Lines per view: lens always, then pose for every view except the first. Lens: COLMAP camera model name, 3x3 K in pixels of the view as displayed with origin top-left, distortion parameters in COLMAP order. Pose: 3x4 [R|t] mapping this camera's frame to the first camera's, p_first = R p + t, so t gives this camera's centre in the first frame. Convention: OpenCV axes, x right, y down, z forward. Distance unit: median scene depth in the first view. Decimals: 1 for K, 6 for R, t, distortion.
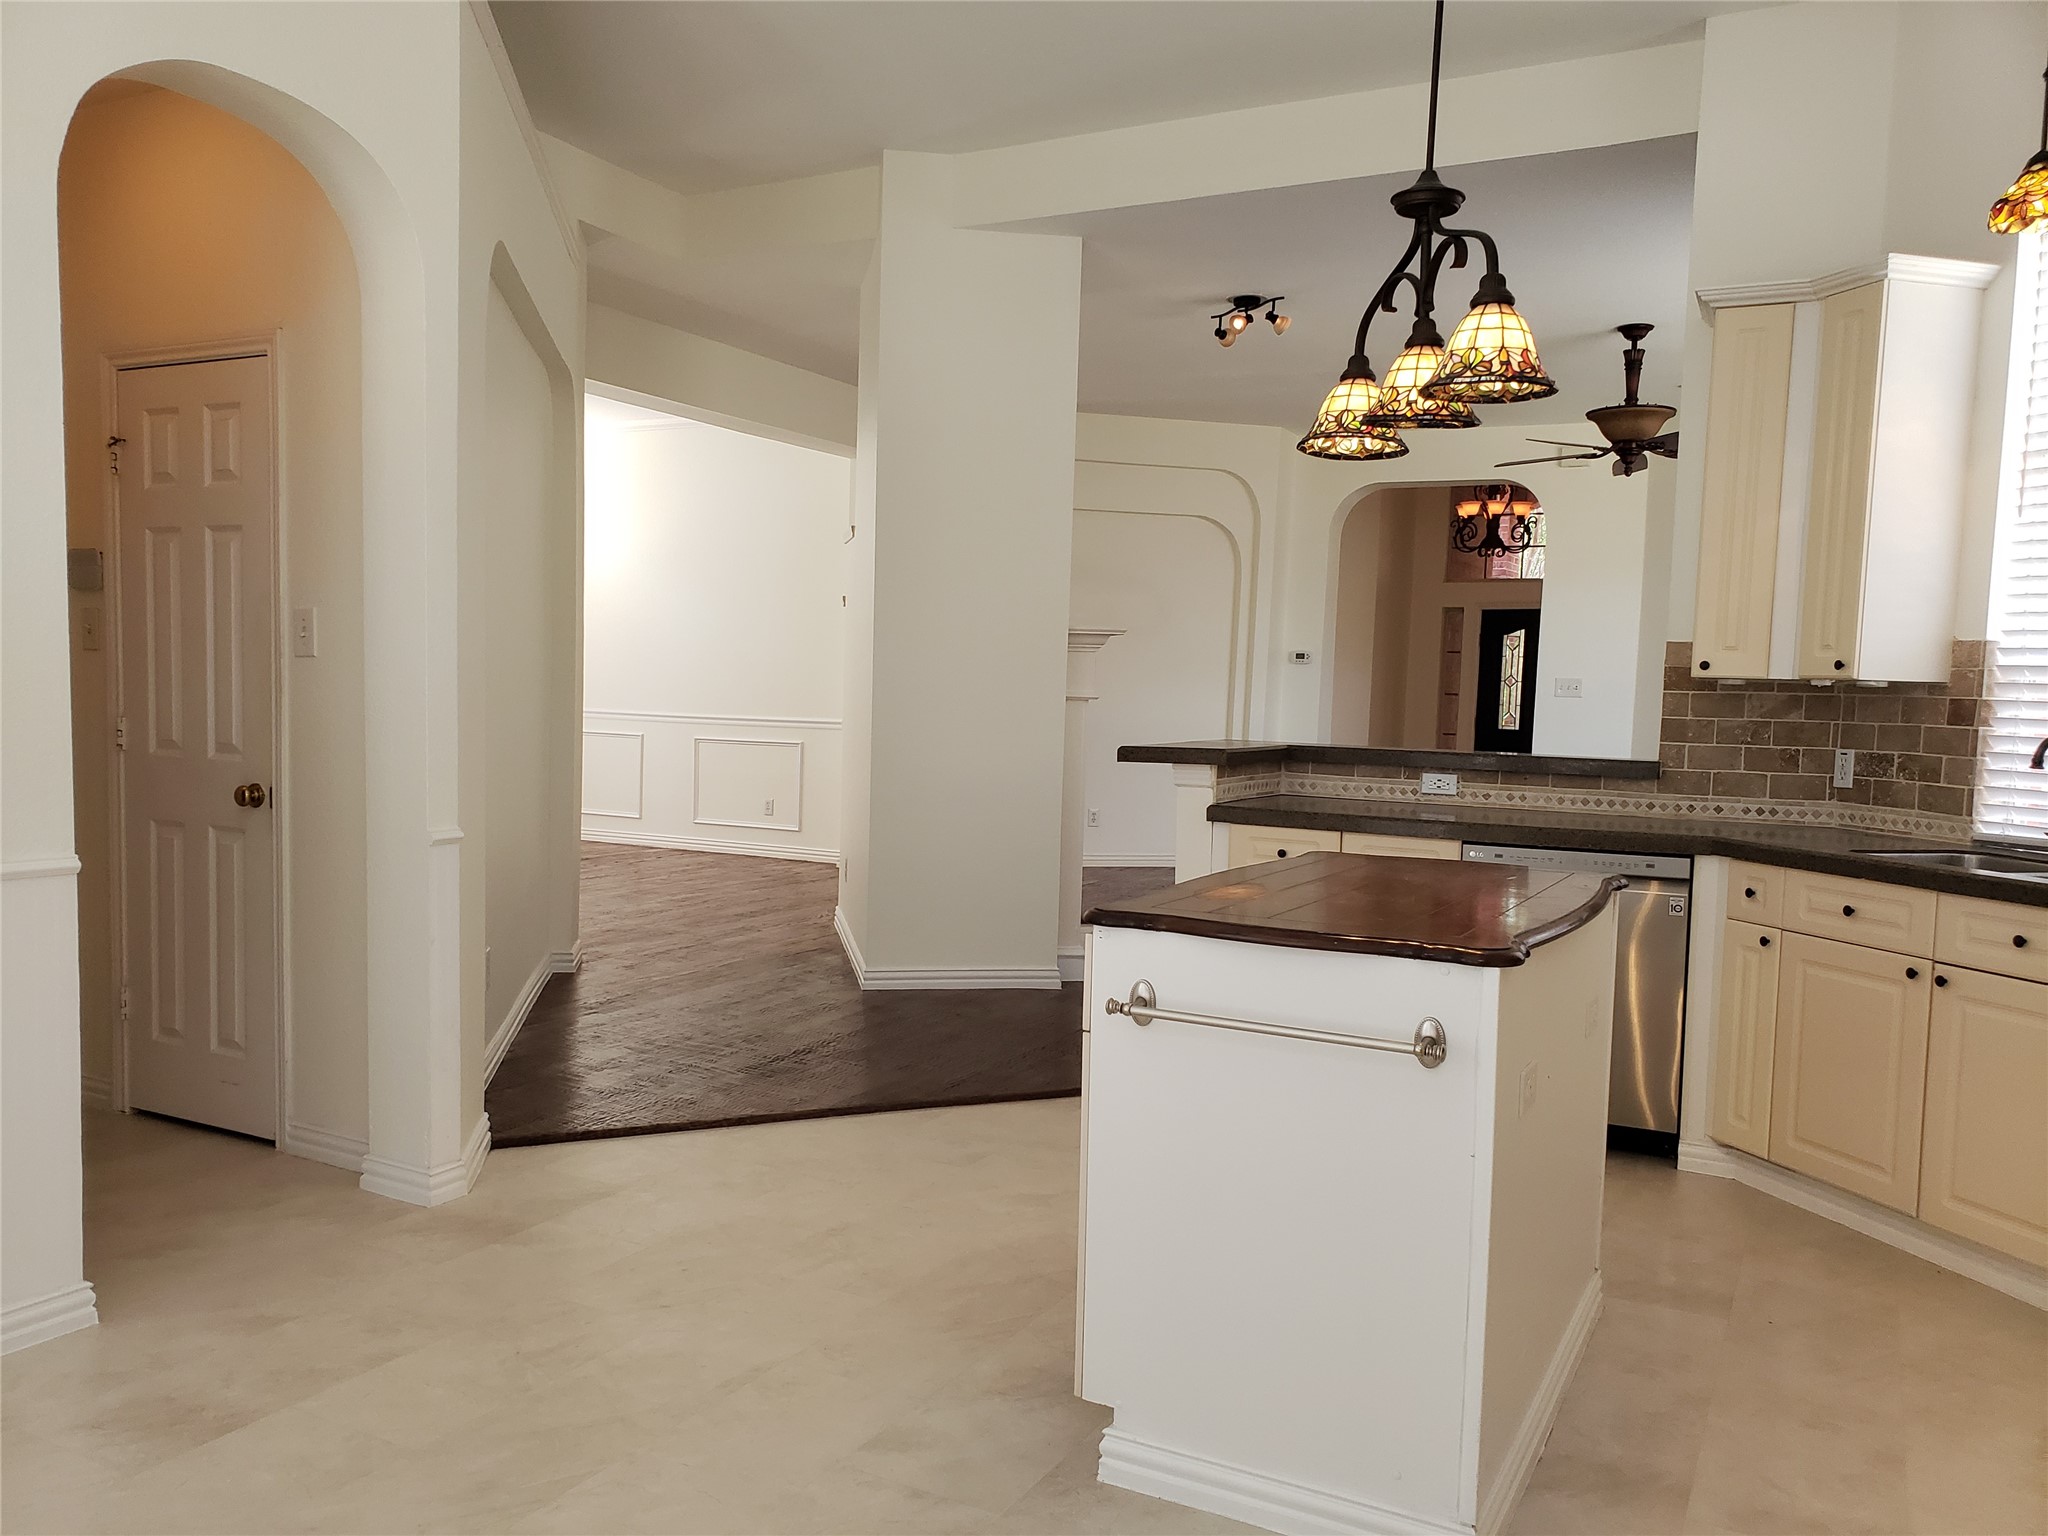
lens RADIAL K [[1586.1, 0, 1022.4], [0, 1586.1, 813.8], [0, 0, 1]] dist [0.012344, 0.006925]
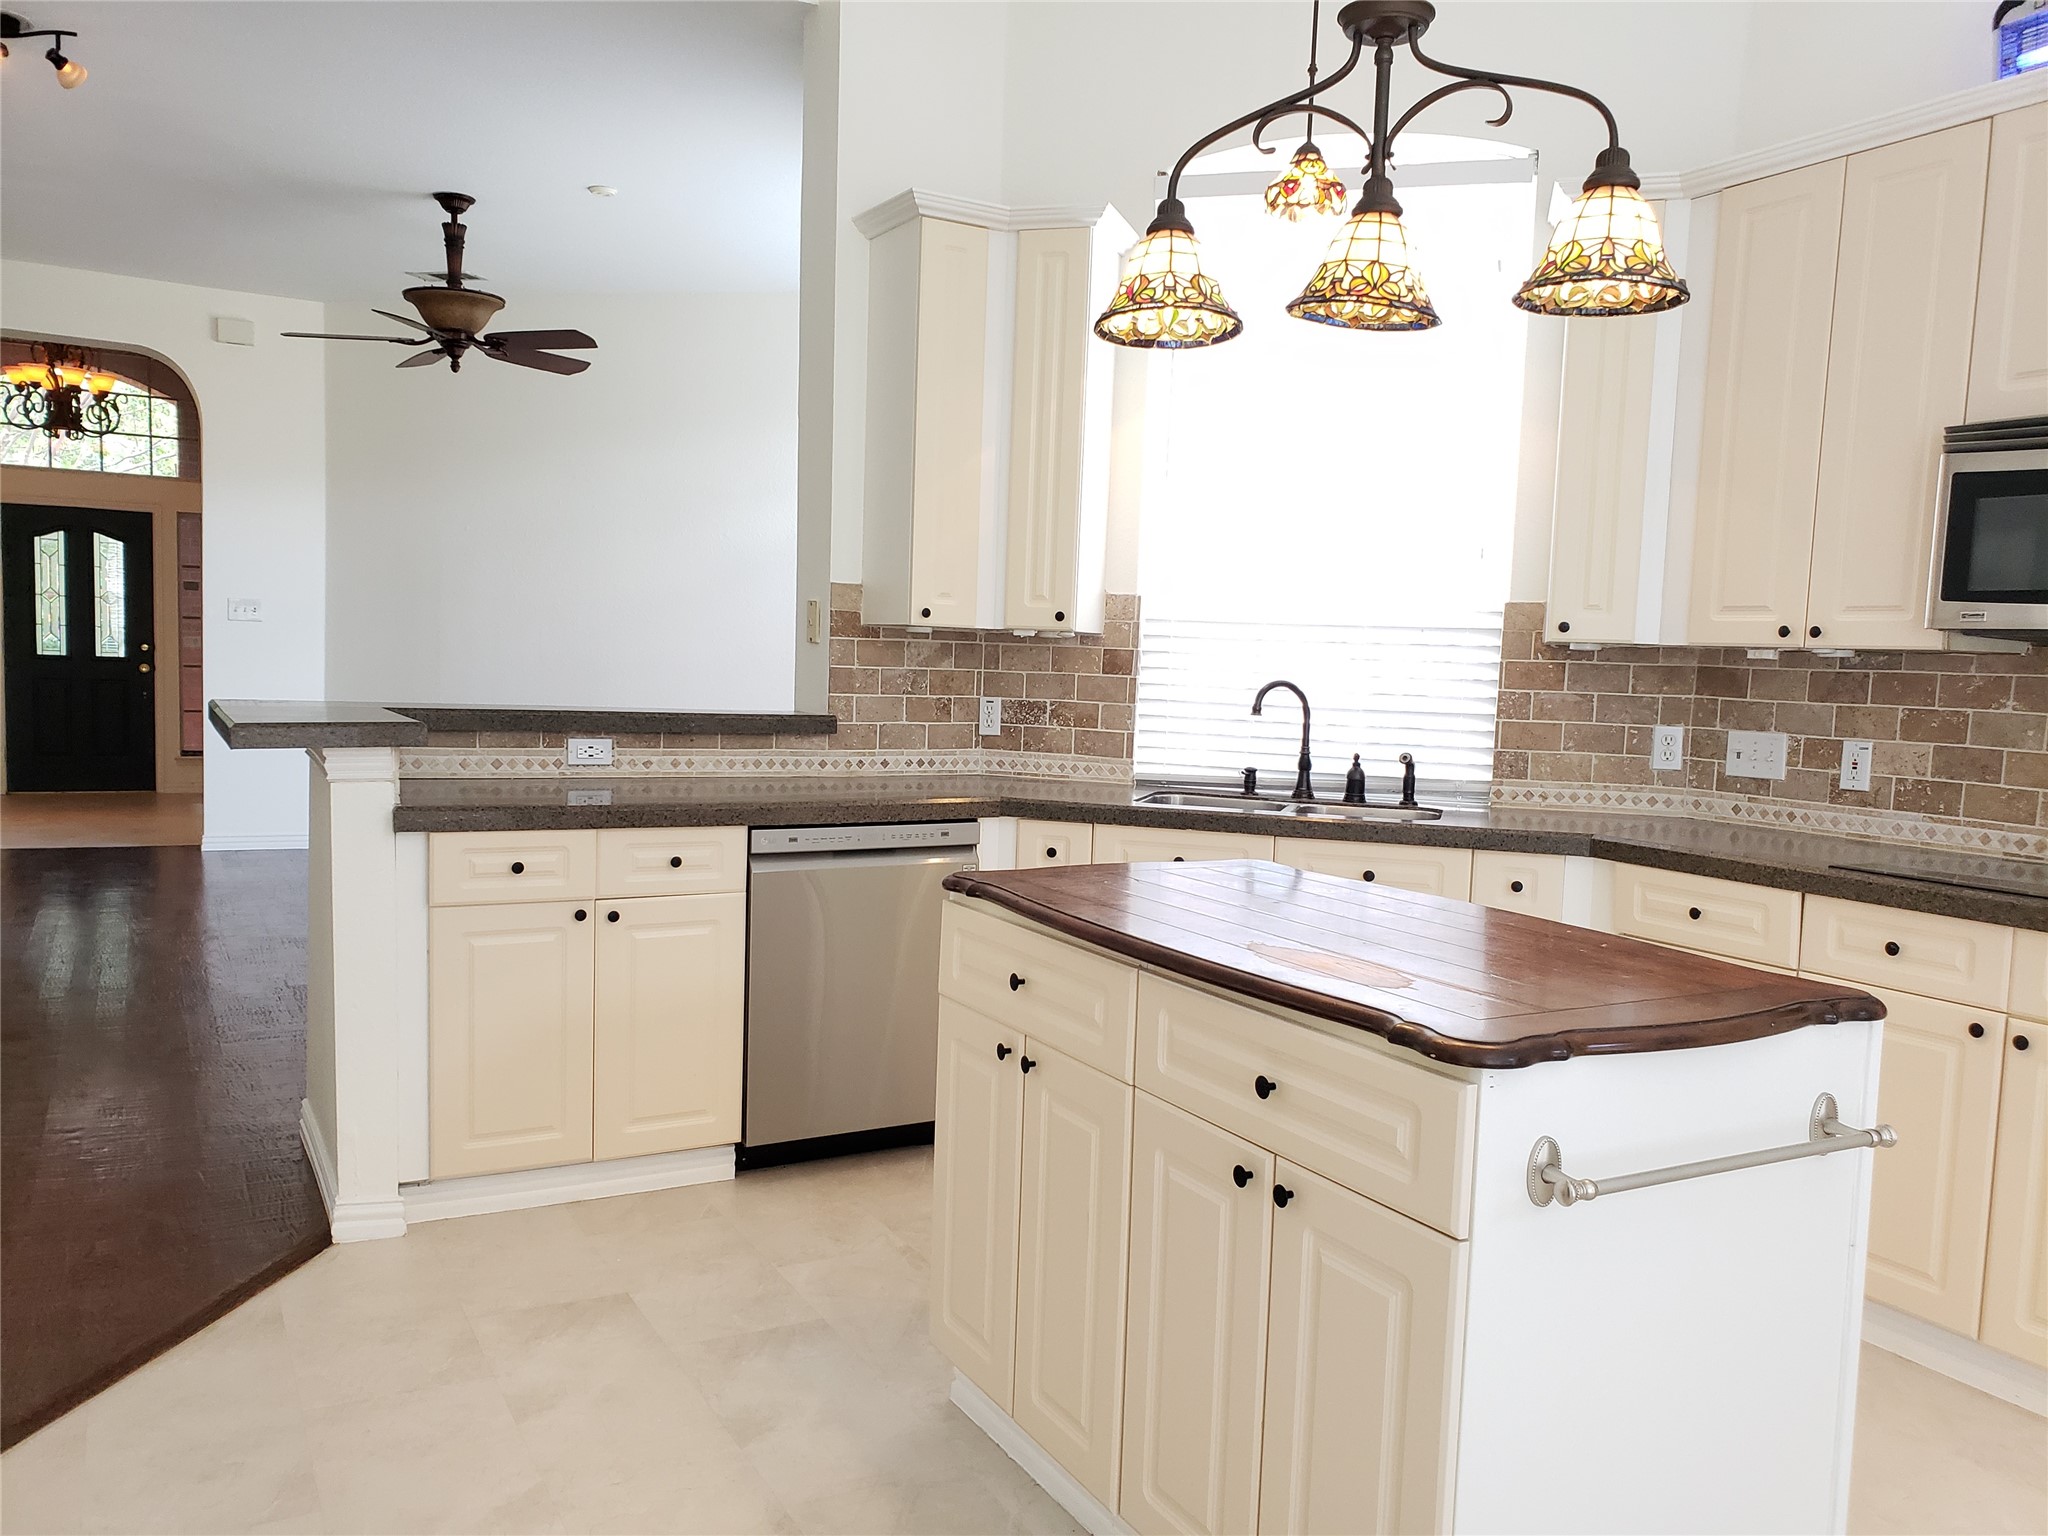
lens RADIAL K [[1552.0, 0, 1026.7], [0, 1552.0, 795.7], [0, 0, 1]] dist [0.134849, -0.231507]
pose [[0.540170, -0.083915, 0.837361, -0.295125], [0.047741, 0.996469, 0.069063, -0.043772], [-0.840200, 0.002671, 0.542270, 0.431019]]
